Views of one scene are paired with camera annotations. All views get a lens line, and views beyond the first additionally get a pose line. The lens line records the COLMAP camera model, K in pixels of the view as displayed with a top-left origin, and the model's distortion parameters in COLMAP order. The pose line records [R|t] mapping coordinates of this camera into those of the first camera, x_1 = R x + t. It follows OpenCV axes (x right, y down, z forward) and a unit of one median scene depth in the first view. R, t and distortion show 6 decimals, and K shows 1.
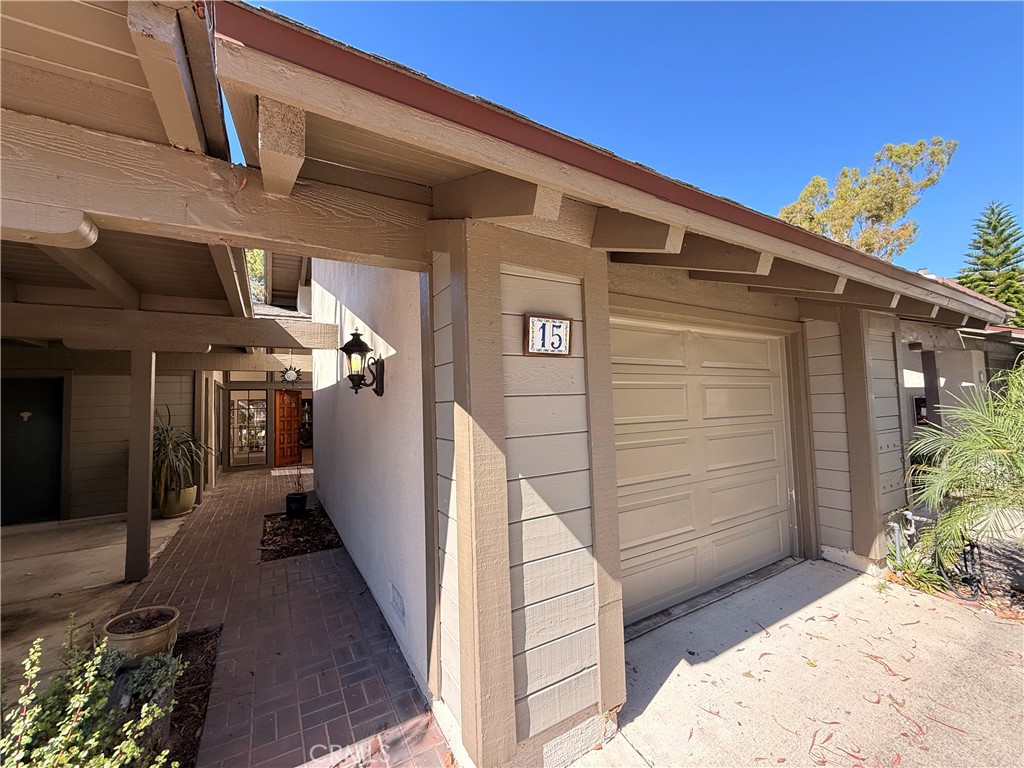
lens RADIAL K [[407.1, 0, 512.0], [0, 407.1, 384.0], [0, 0, 1]] dist [-0.001781, -0.000021]
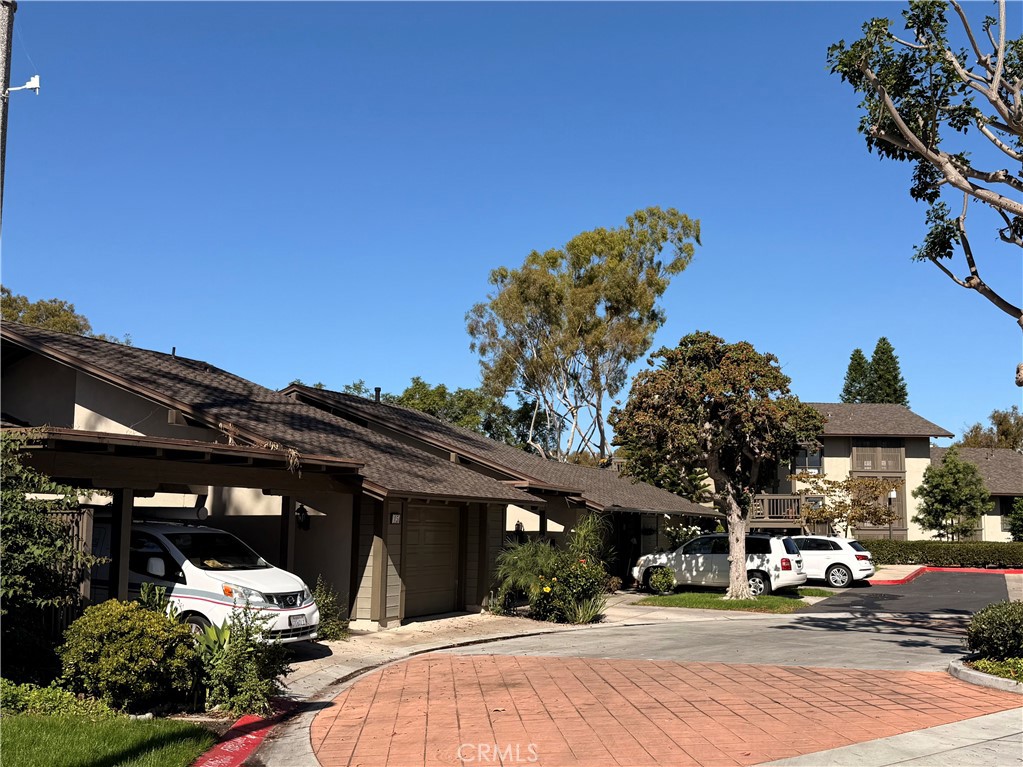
lens RADIAL K [[788.8, 0, 511.5], [0, 788.8, 383.5], [0, 0, 1]] dist [-0.004283, -0.001346]
pose [[0.830882, 0.137803, 0.539116, -2.199119], [-0.059524, 0.985302, -0.160114, -0.169789], [-0.553256, 0.100945, 0.826872, -4.071130]]
